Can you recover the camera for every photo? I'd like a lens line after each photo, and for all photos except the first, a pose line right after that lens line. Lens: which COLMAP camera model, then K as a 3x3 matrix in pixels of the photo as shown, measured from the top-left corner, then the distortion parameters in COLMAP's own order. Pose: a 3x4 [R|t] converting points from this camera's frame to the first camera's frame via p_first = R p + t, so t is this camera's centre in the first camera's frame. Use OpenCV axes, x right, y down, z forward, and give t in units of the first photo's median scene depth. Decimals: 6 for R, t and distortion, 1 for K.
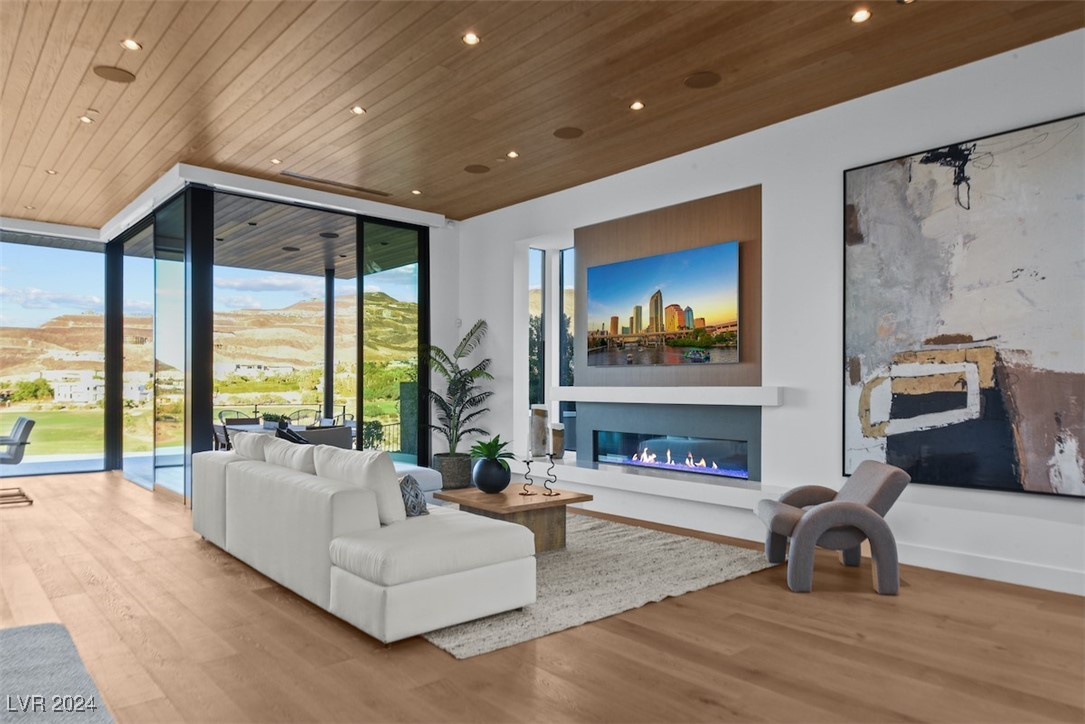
lens RADIAL K [[709.8, 0, 529.8], [0, 709.8, 385.5], [0, 0, 1]] dist [0.024943, -0.011886]
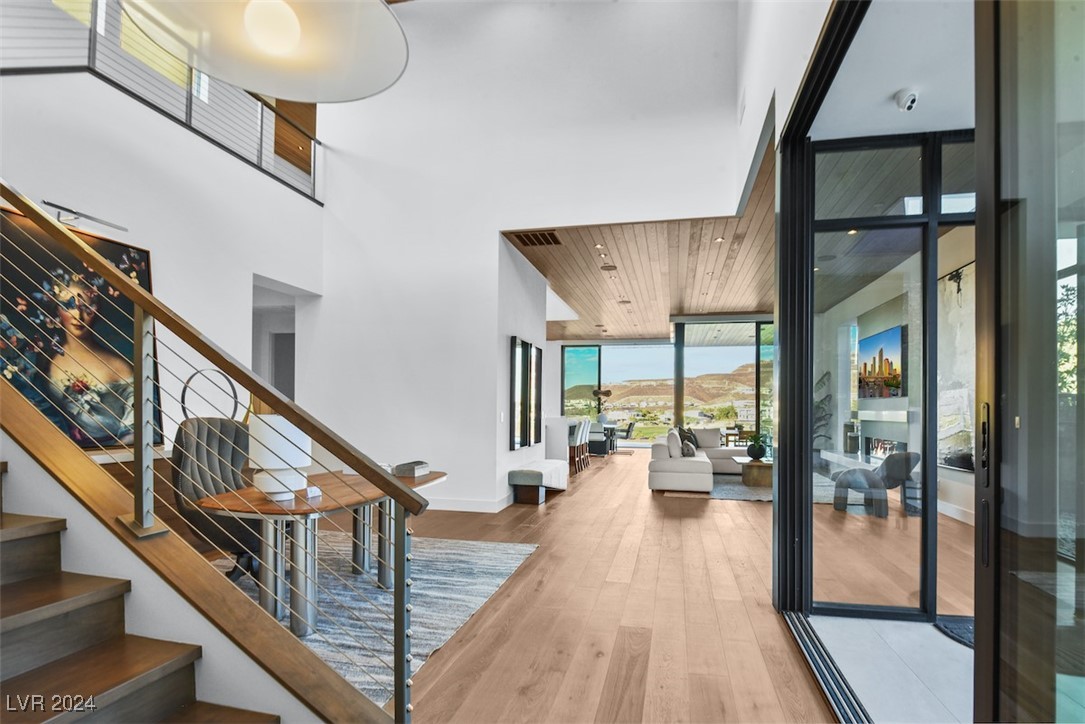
lens RADIAL K [[506.8, 0, 545.3], [0, 506.8, 402.3], [0, 0, 1]] dist [-0.018134, -0.004450]
pose [[0.578158, -0.006899, -0.815896, 0.928412], [-0.005584, 0.999907, -0.012412, 0.001239], [0.815906, 0.011732, 0.578066, -0.461292]]
